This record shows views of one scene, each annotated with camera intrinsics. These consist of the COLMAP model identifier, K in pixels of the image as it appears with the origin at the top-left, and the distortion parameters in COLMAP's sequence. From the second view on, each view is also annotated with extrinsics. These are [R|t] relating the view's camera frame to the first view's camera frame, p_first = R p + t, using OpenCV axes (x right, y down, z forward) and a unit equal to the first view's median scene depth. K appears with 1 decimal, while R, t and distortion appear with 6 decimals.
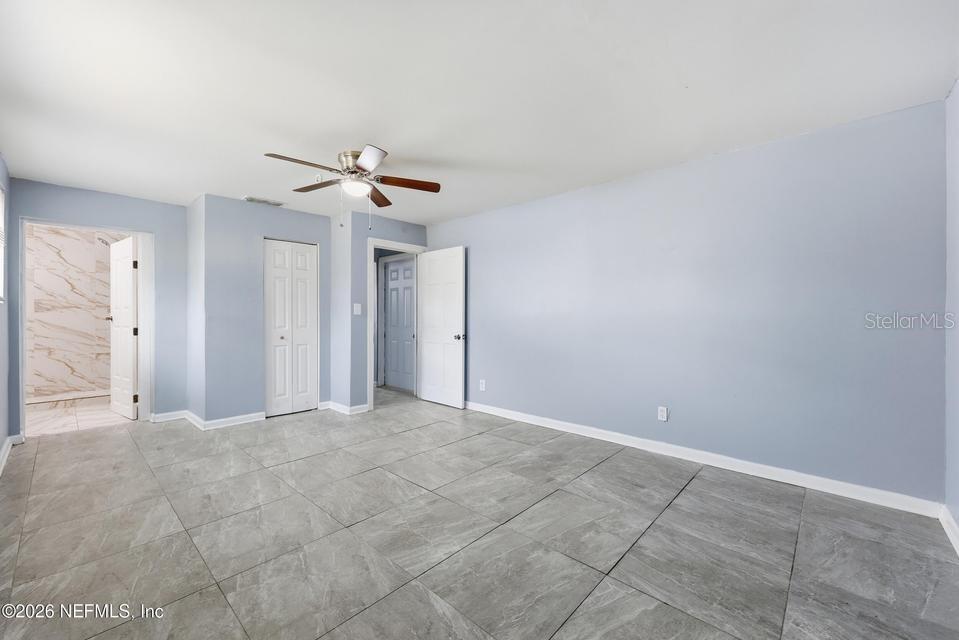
lens RADIAL K [[388.1, 0, 479.3], [0, 388.1, 318.1], [0, 0, 1]] dist [-0.000105, 0.000084]
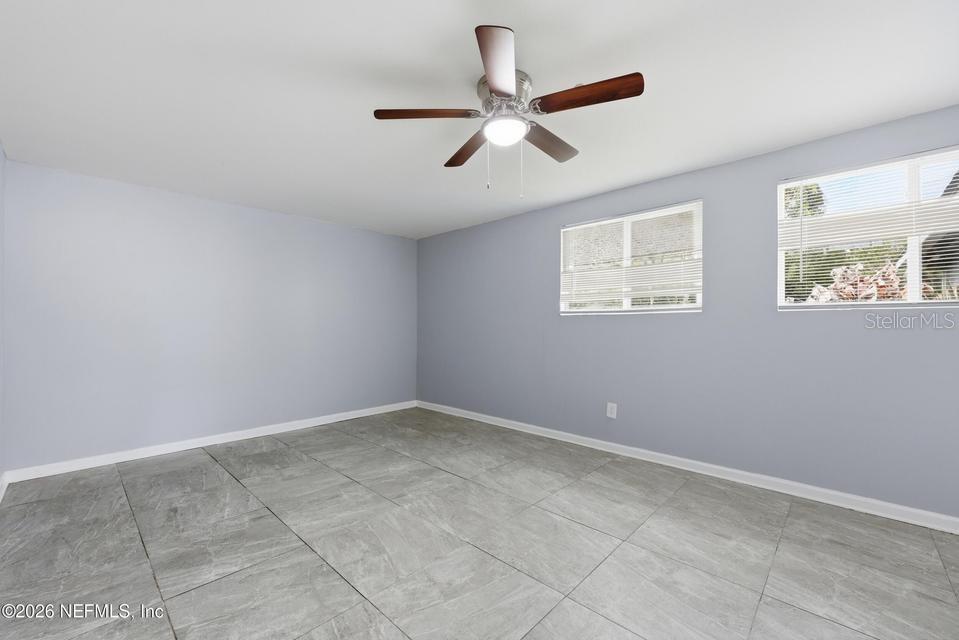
lens RADIAL K [[388.1, 0, 479.5], [0, 388.1, 322.6], [0, 0, 1]] dist [-0.000105, 0.000084]
pose [[-0.999930, -0.003090, 0.011427, -0.352653], [-0.003101, 0.999995, -0.000963, -0.016117], [-0.011424, -0.000998, -0.999934, 2.085377]]
